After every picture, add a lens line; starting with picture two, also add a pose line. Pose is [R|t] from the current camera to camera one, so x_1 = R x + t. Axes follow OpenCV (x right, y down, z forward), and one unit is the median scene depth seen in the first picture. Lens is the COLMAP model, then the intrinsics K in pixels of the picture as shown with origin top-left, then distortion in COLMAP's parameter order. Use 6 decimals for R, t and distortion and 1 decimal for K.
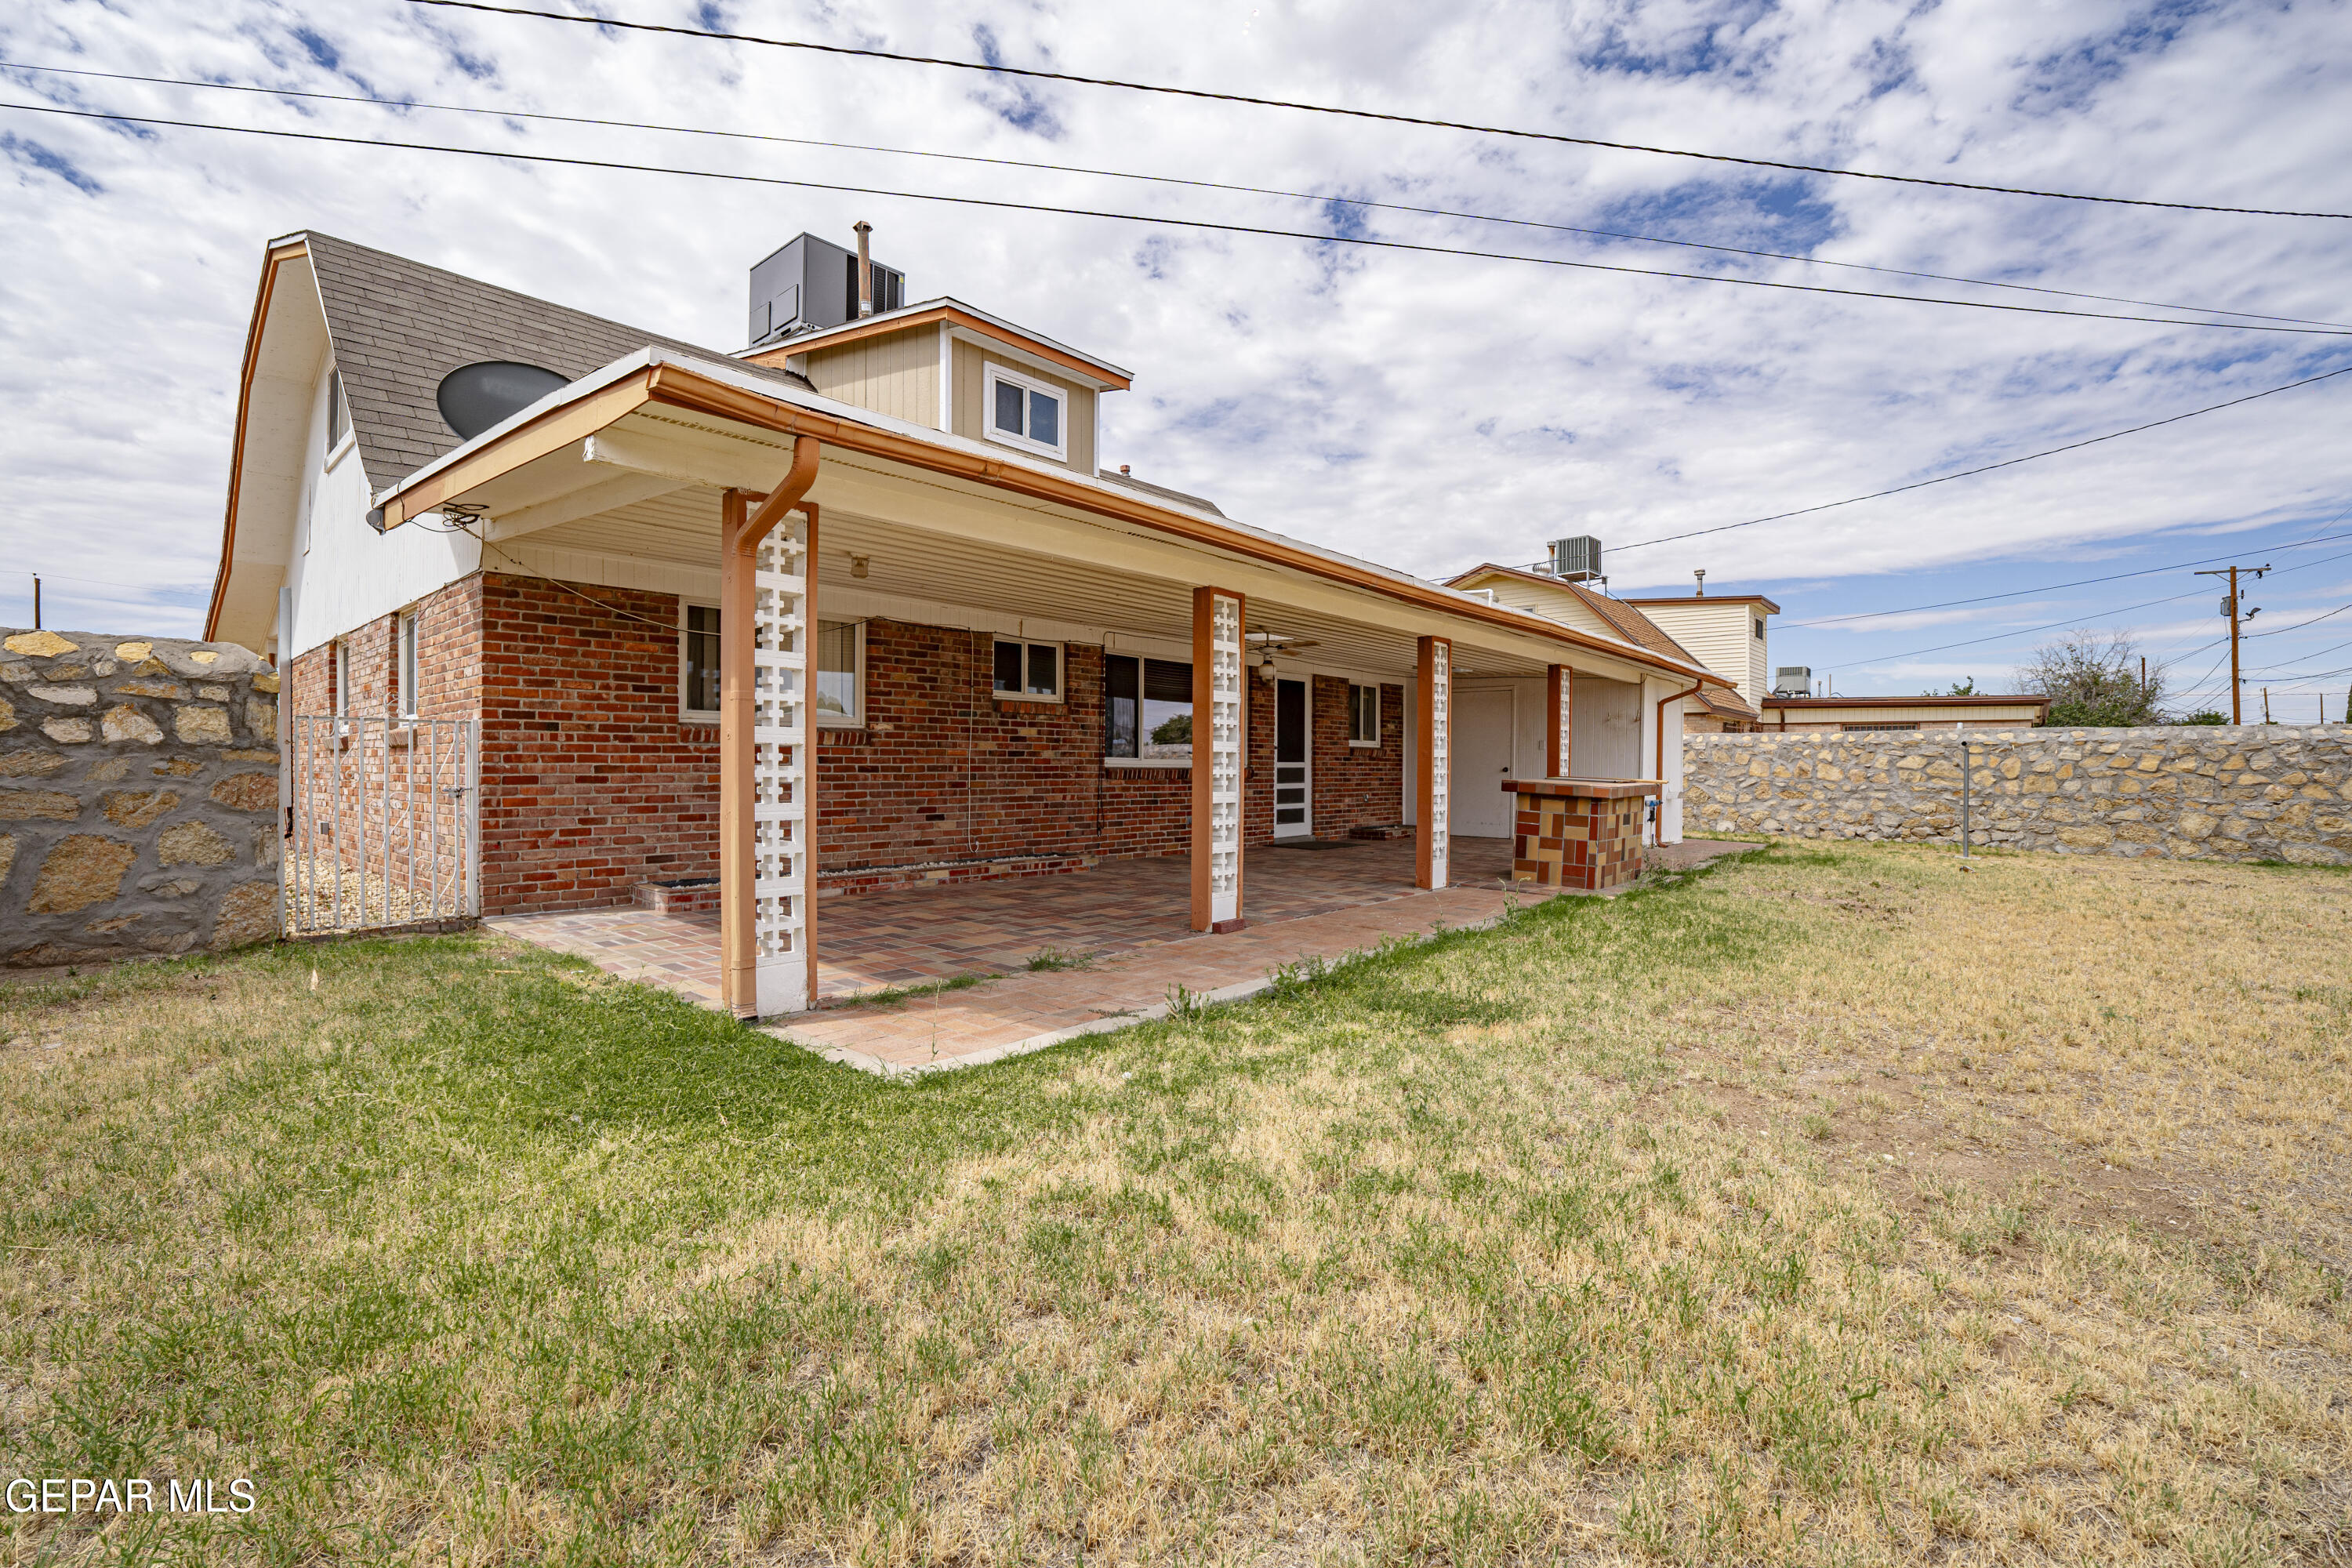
lens RADIAL K [[1043.9, 0, 1177.5], [0, 1043.9, 770.4], [0, 0, 1]] dist [-0.000013, -0.000001]
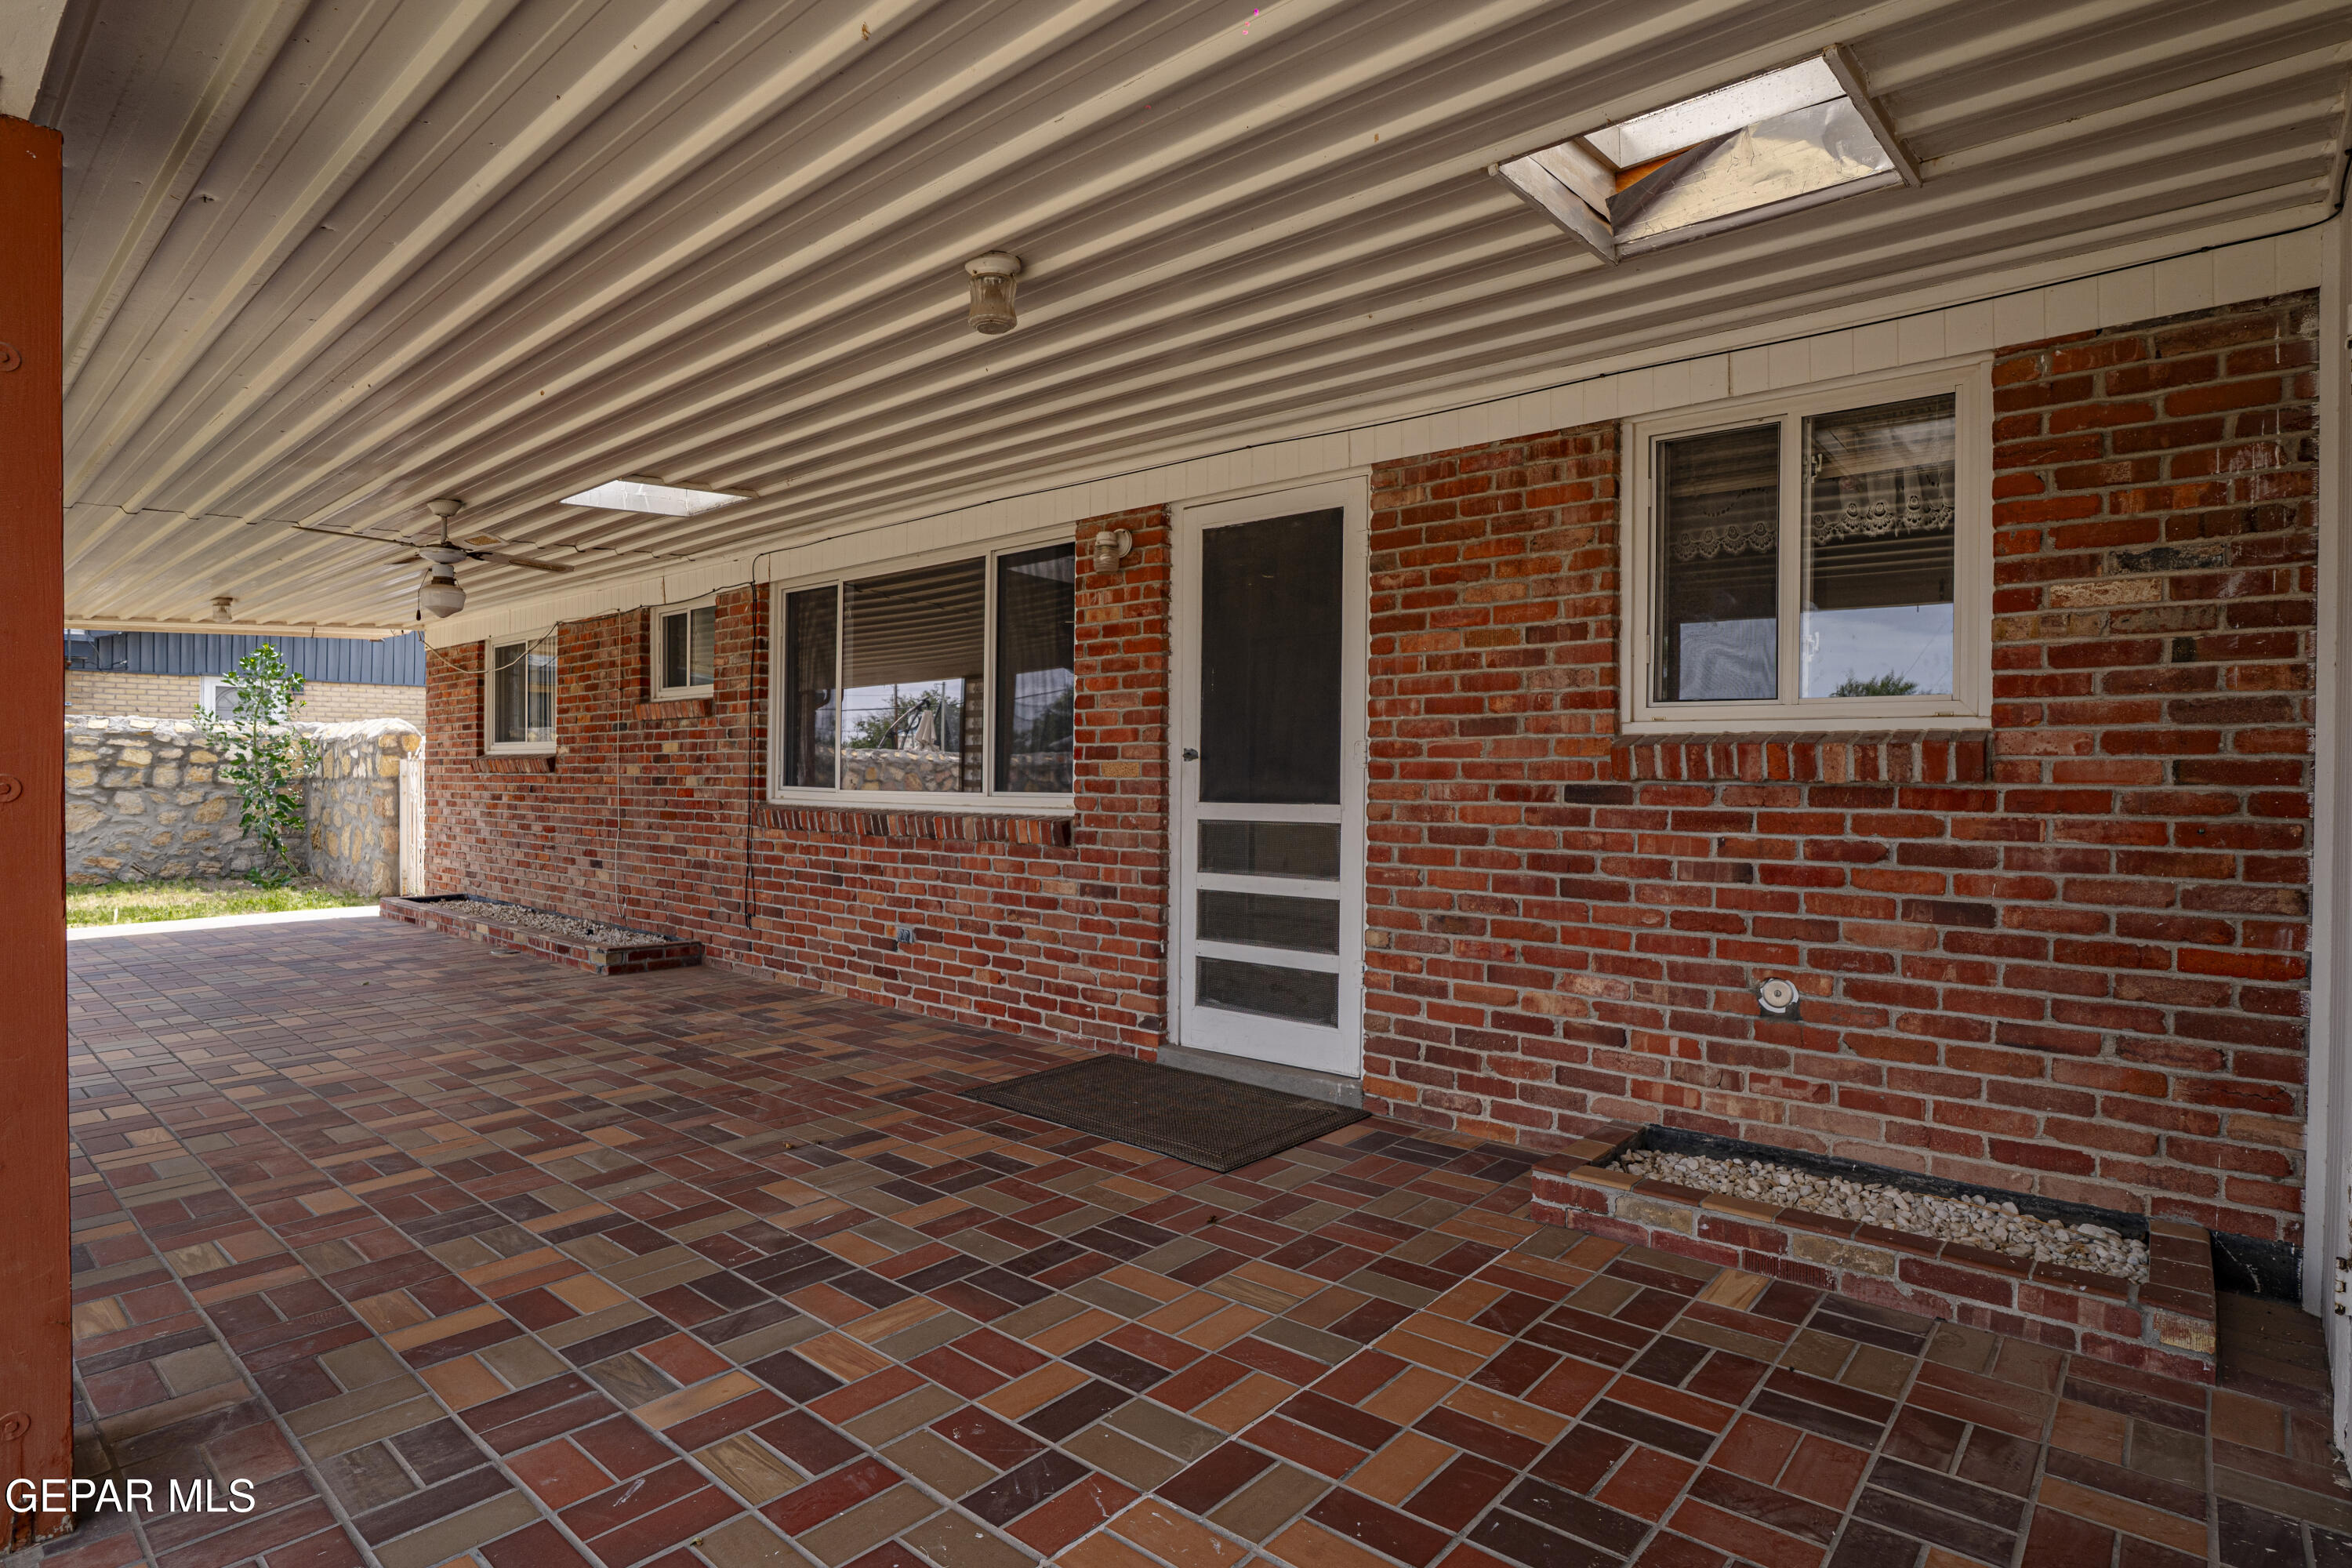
lens RADIAL K [[1208.3, 0, 1175.3], [0, 1208.3, 777.7], [0, 0, 1]] dist [-0.015415, 0.000525]
pose [[-0.020295, -0.008855, -0.999755, 0.447665], [-0.013904, 0.999867, -0.008574, -0.011856], [0.999697, 0.013727, -0.020415, 0.989964]]
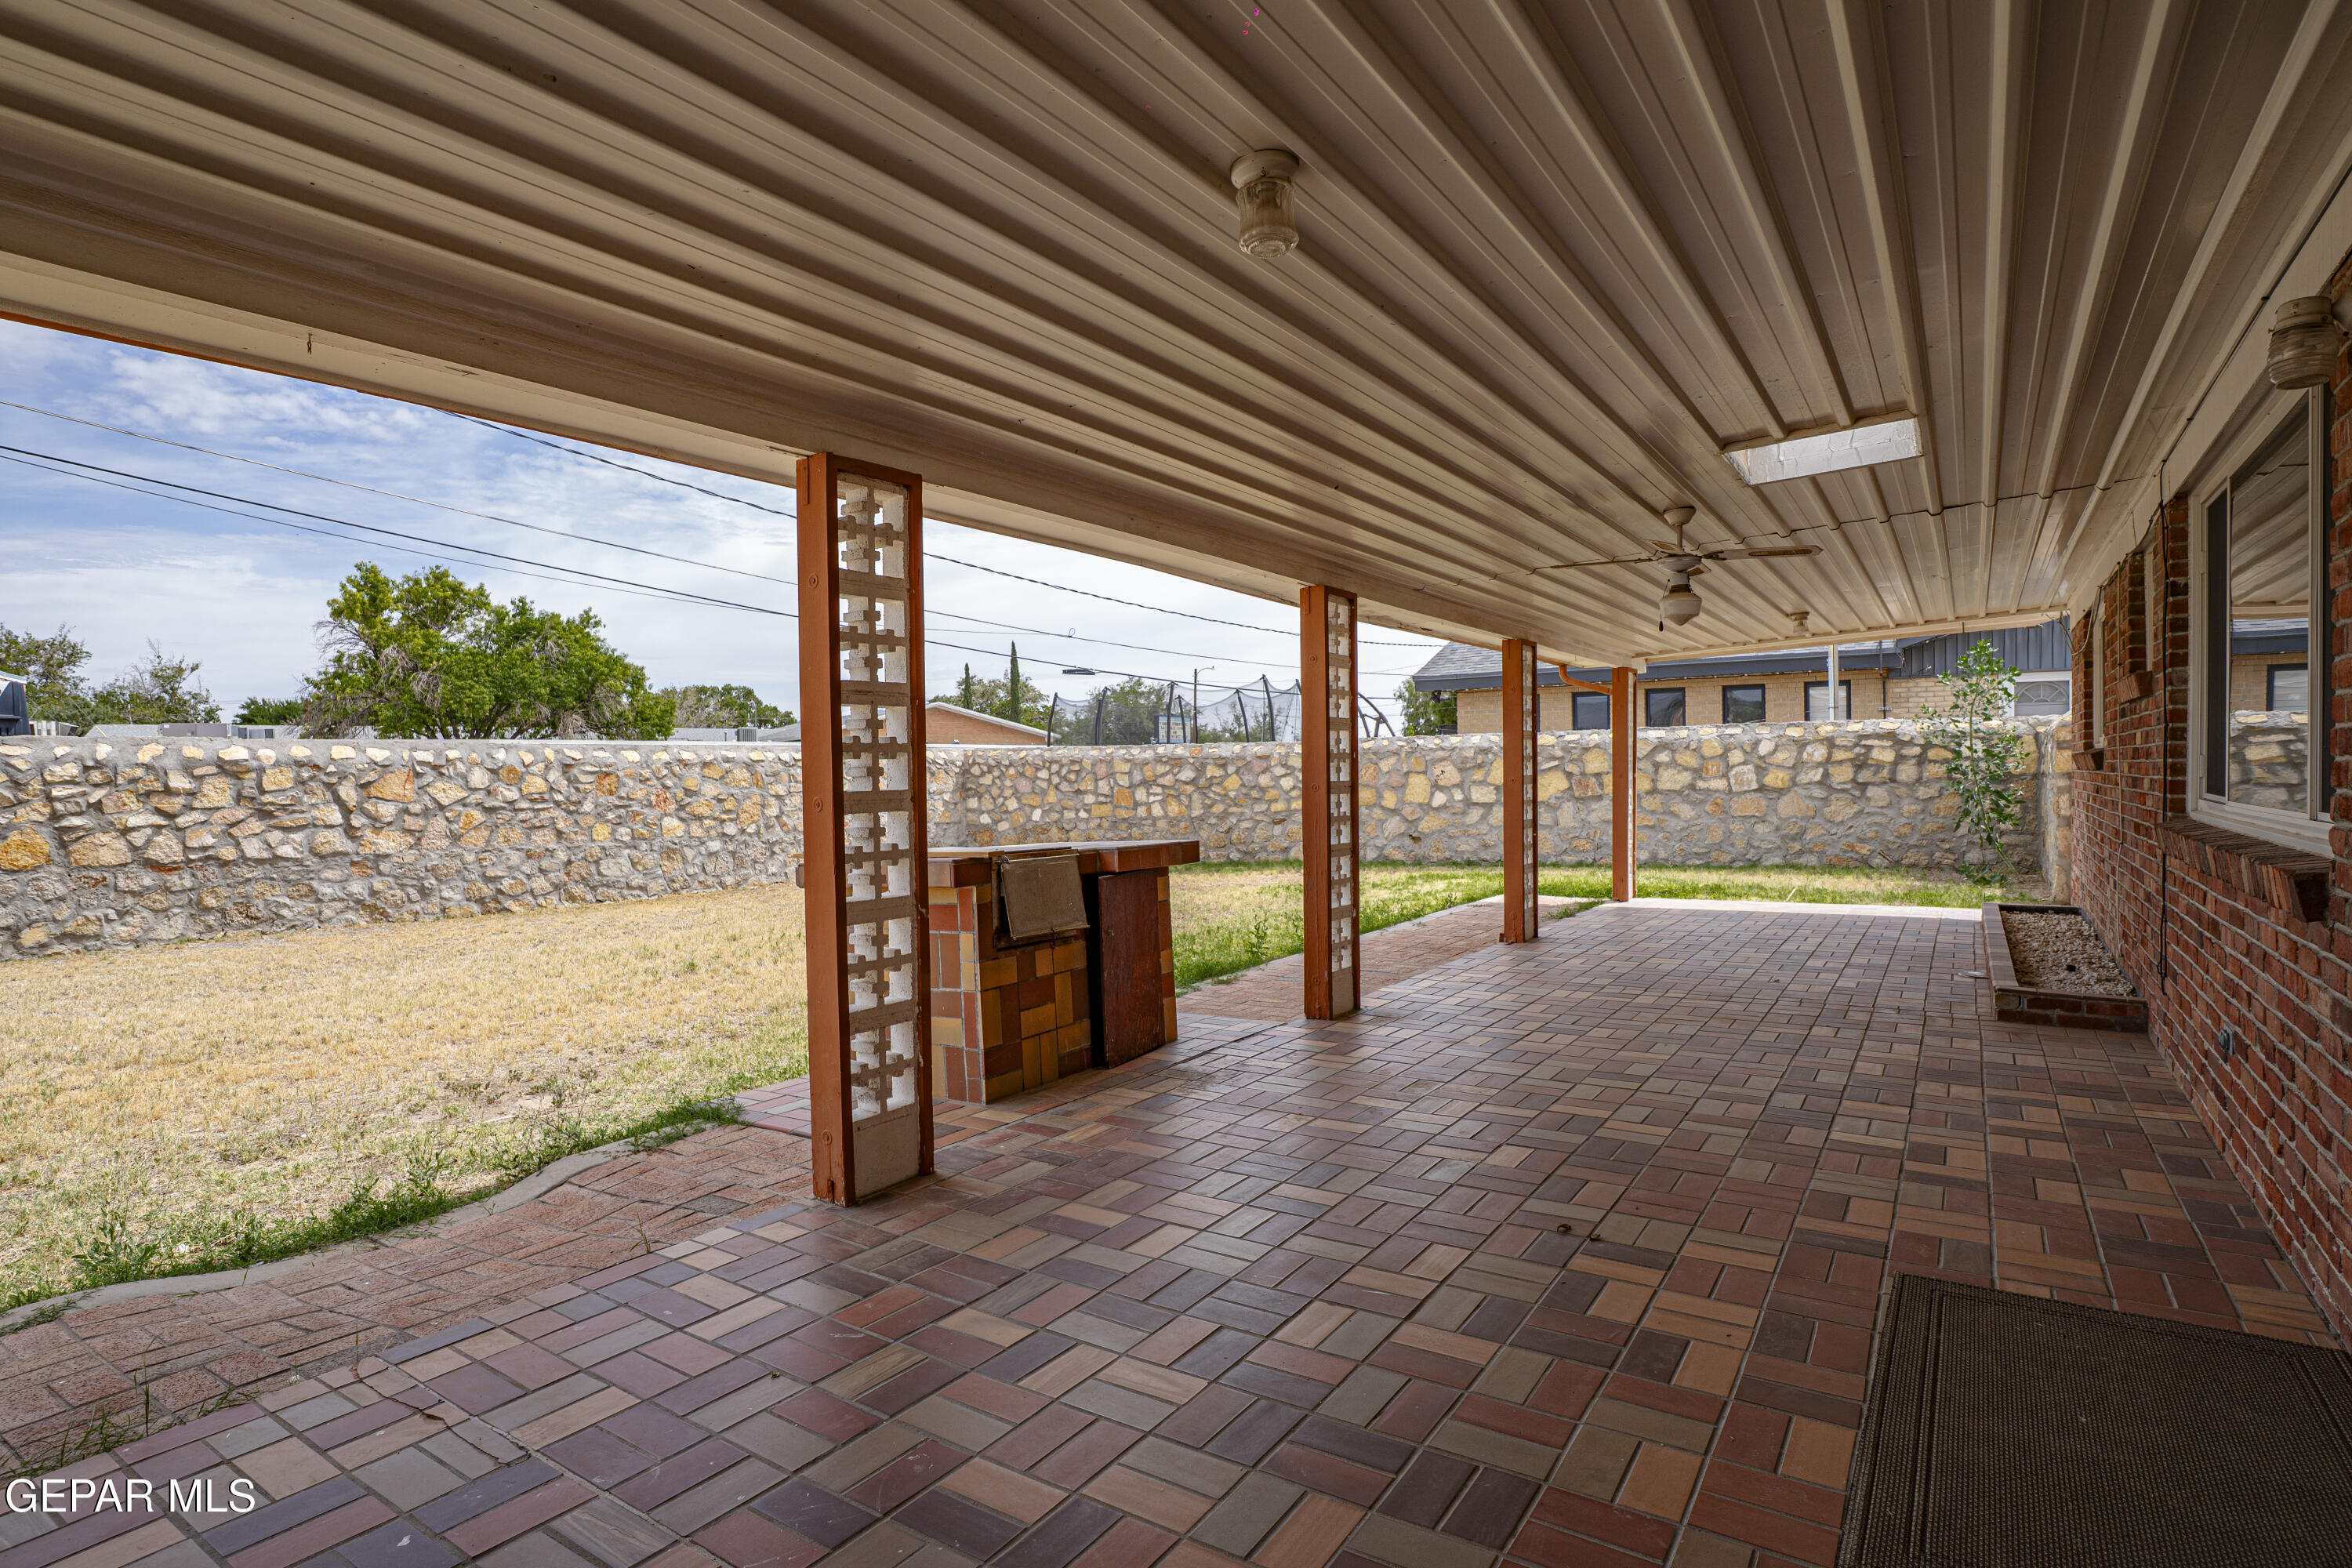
lens RADIAL K [[1208.3, 0, 1175.4], [0, 1208.3, 790.9], [0, 0, 1]] dist [-0.015415, 0.000525]
pose [[-0.992713, 0.001924, -0.120489, 0.276668], [-0.001169, 0.999672, 0.025596, -0.019406], [0.120498, 0.025550, -0.992385, 1.117790]]
